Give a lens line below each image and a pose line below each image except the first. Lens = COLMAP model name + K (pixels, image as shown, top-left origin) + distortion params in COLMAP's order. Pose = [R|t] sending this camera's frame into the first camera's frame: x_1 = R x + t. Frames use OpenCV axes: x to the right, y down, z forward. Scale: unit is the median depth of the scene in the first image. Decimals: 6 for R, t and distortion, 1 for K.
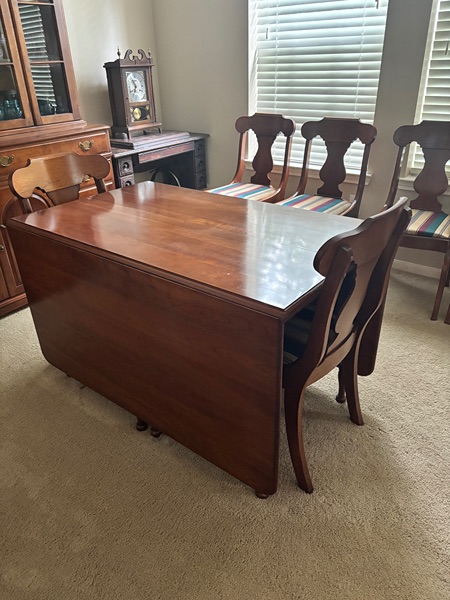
lens RADIAL K [[457.5, 0, 225.0], [0, 457.5, 300.0], [0, 0, 1]] dist [0.043220, 0.001777]
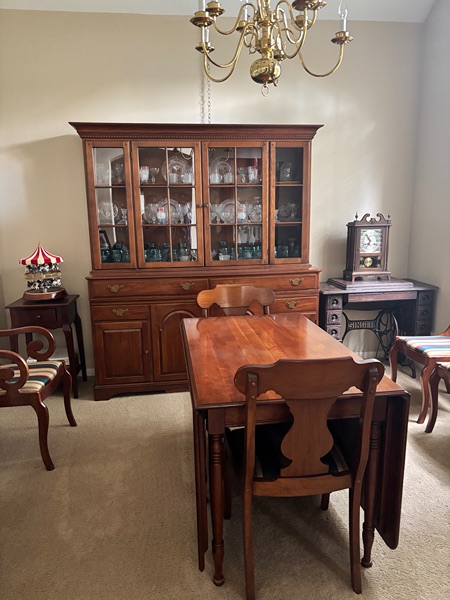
lens RADIAL K [[461.7, 0, 222.2], [0, 461.7, 304.6], [0, 0, 1]] dist [0.011478, -0.001910]
pose [[0.715807, 0.155077, -0.680861, 0.377983], [-0.329977, 0.934417, -0.134086, -0.033052], [0.615415, 0.320648, 0.720035, -0.021171]]
